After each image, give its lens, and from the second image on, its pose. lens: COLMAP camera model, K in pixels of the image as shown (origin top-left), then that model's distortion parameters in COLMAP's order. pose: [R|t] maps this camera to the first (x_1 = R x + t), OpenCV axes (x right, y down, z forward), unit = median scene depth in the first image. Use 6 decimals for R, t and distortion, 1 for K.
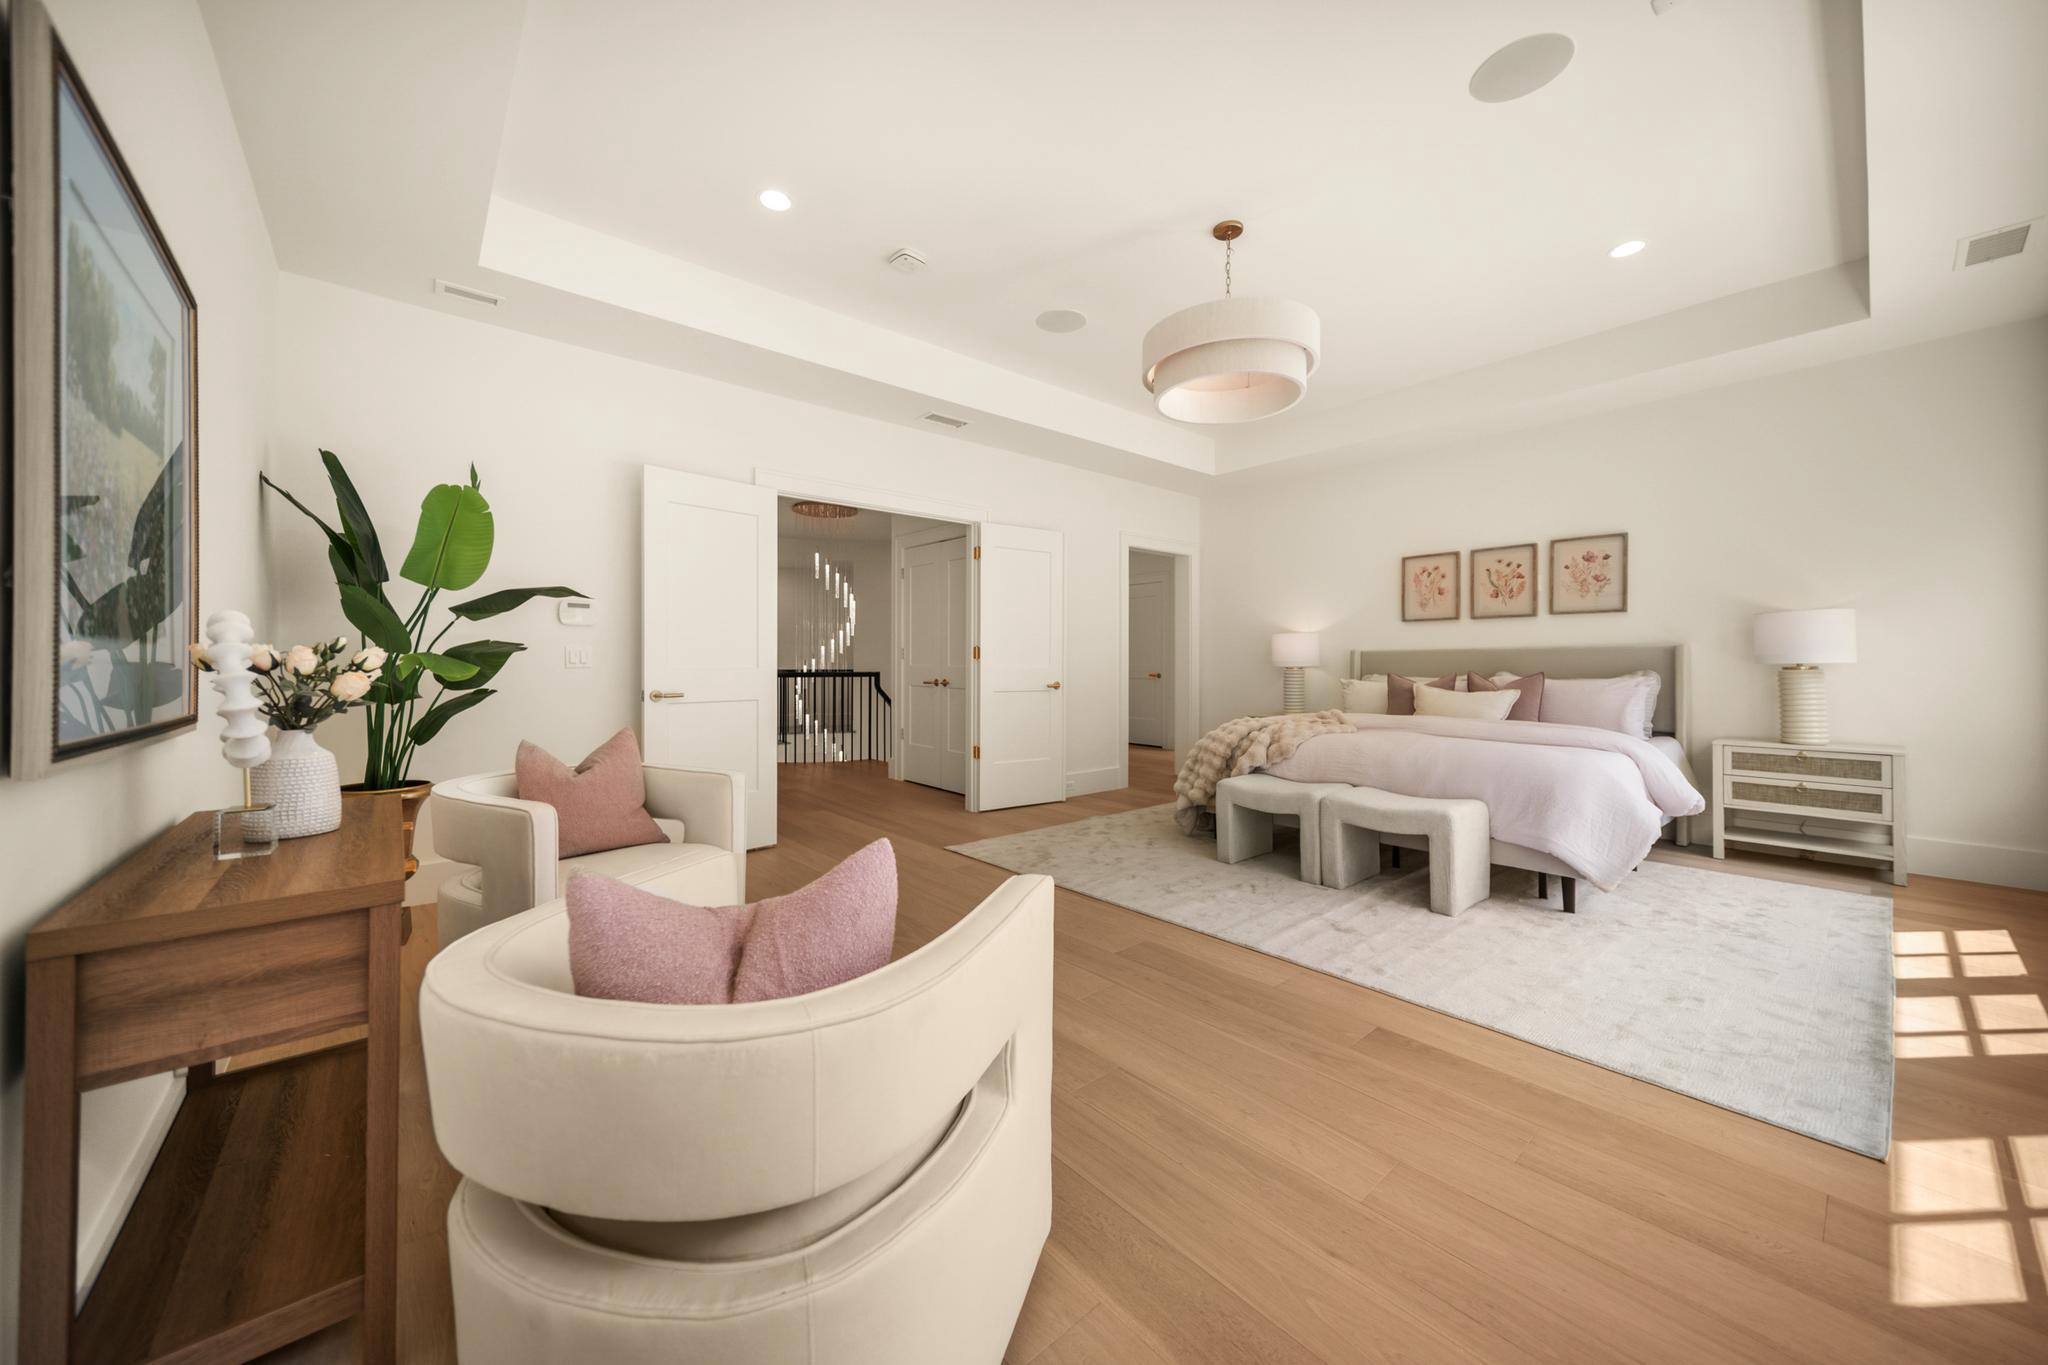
lens RADIAL K [[726.2, 0, 1019.4], [0, 726.2, 671.5], [0, 0, 1]] dist [-0.000430, -0.000064]
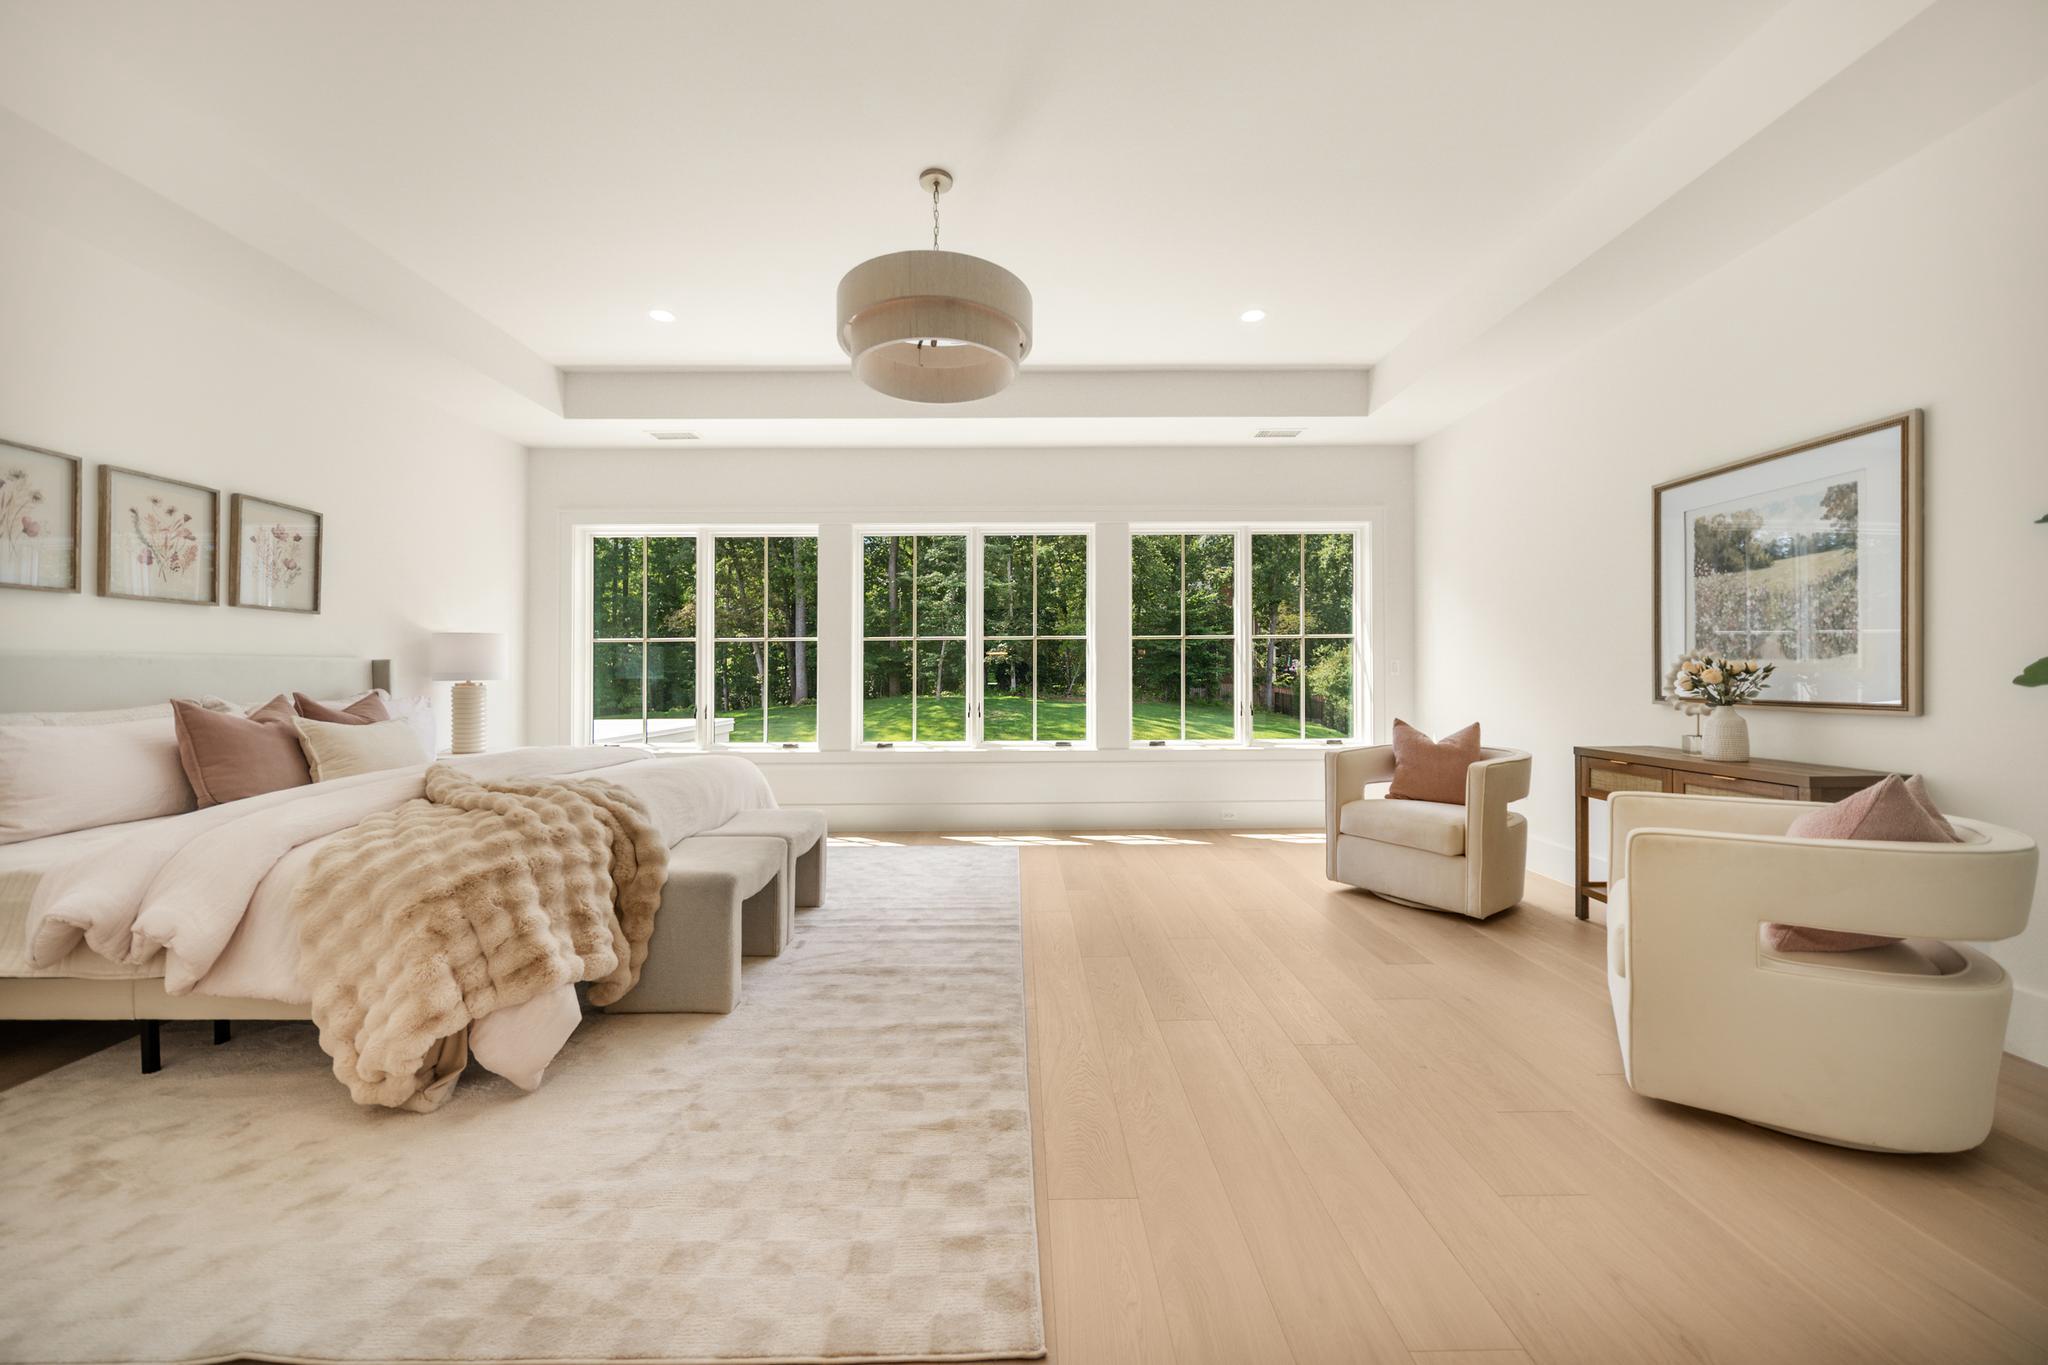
lens RADIAL K [[746.6, 0, 1024.9], [0, 746.6, 675.5], [0, 0, 1]] dist [-0.000183, -0.000077]
pose [[-0.764728, 0.008117, 0.644302, -0.256453], [0.013144, 0.999909, 0.003004, -0.009451], [-0.644219, 0.010766, -0.764765, 1.114891]]
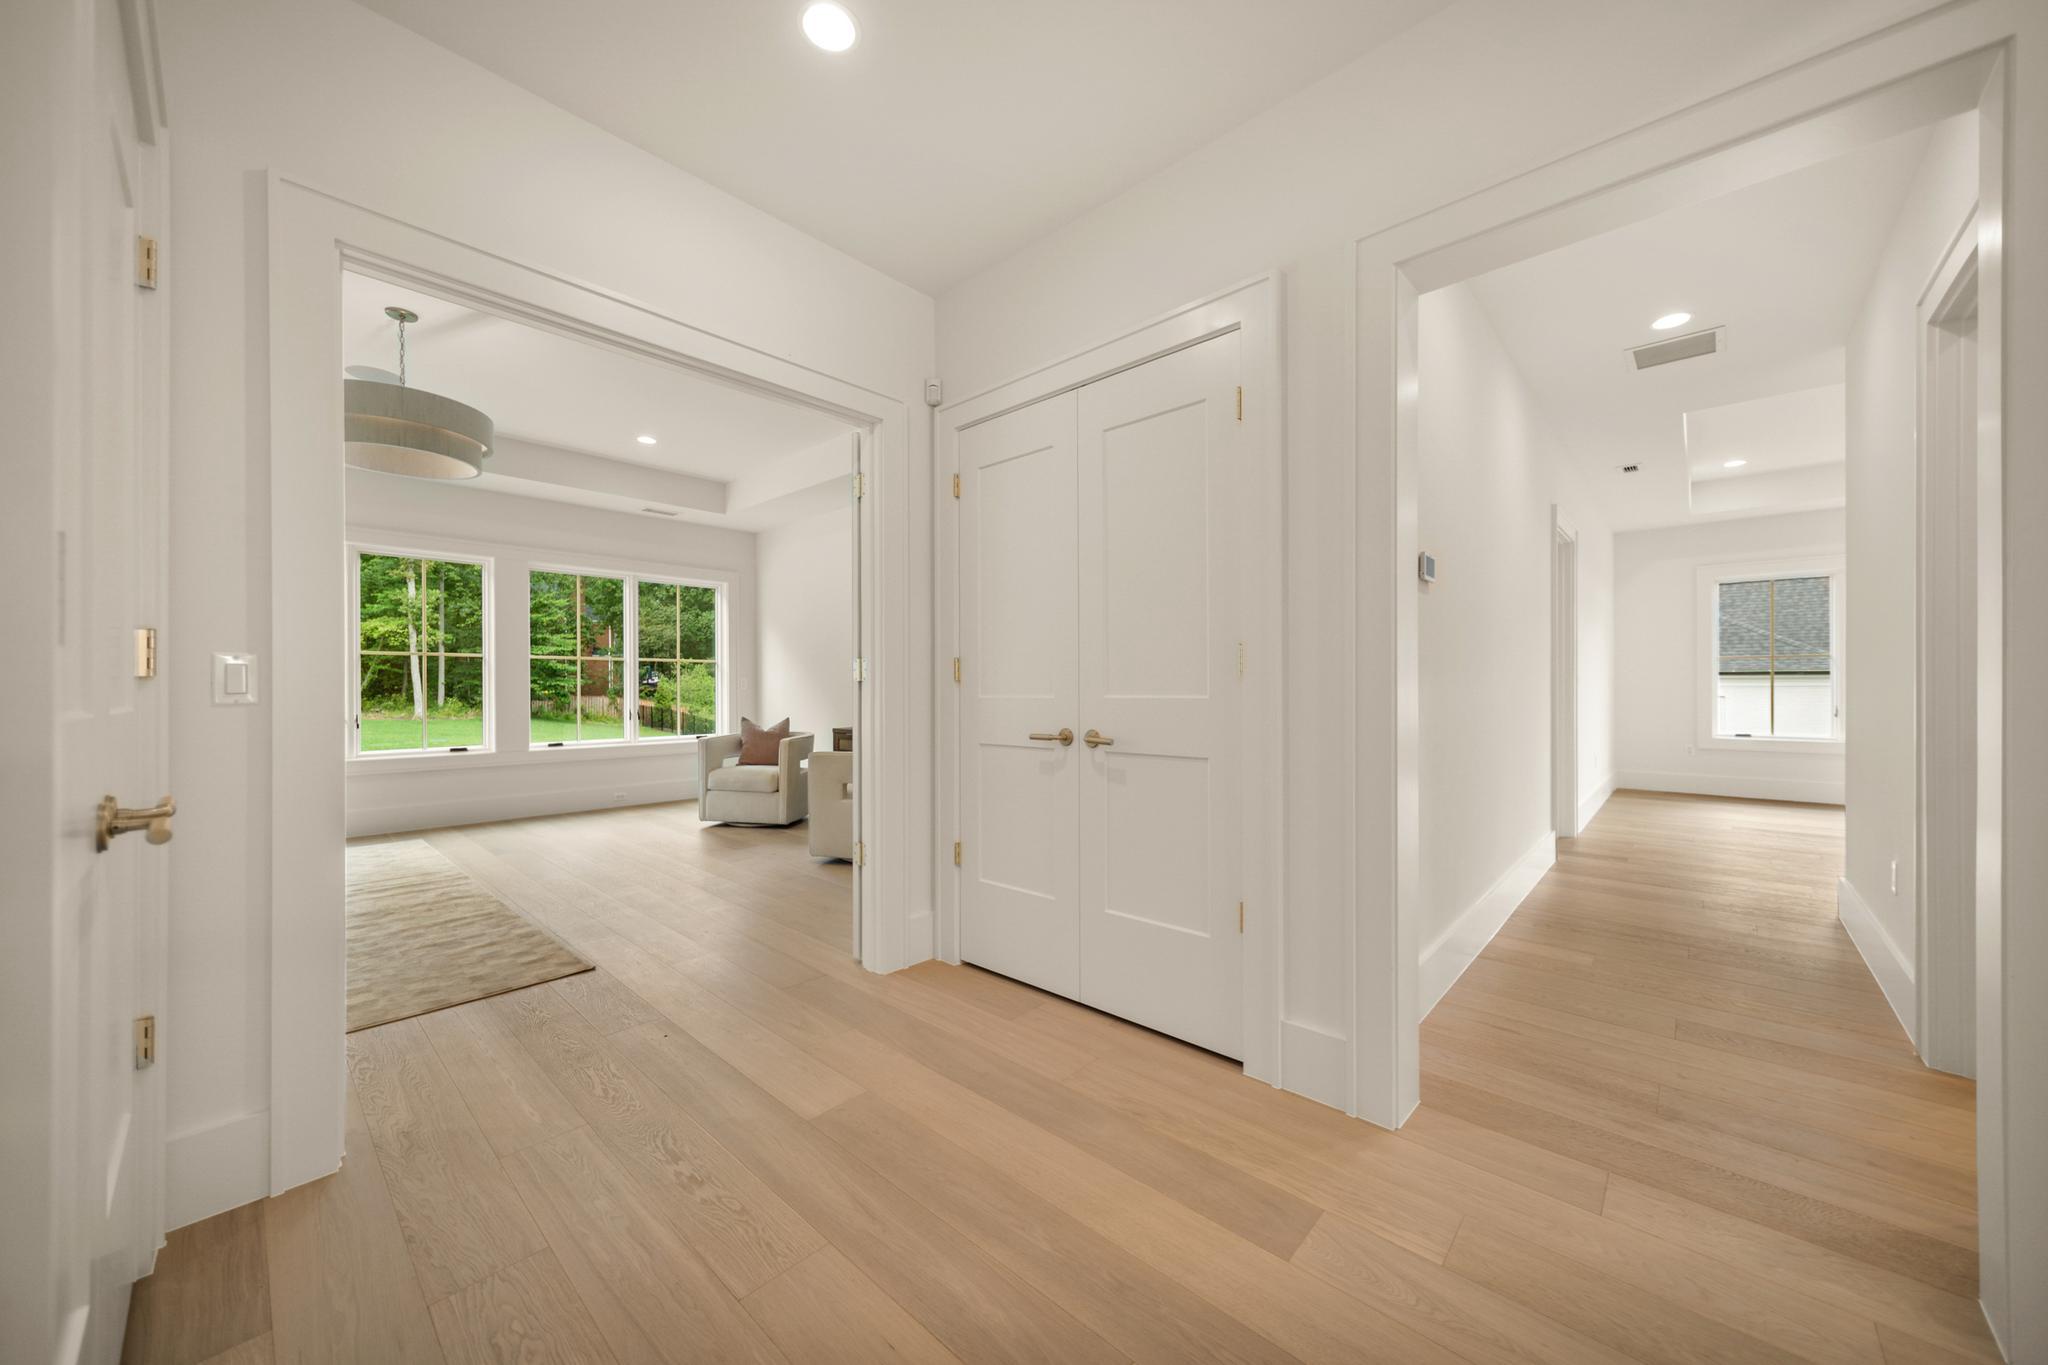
lens RADIAL K [[730.2, 0, 1023.5], [0, 730.2, 692.3], [0, 0, 1]] dist [-0.000359, -0.000254]
pose [[-0.993319, 0.005640, -0.115262, -0.388623], [0.003731, 0.999852, 0.016766, -0.017253], [0.115340, 0.016224, -0.993194, 1.578188]]
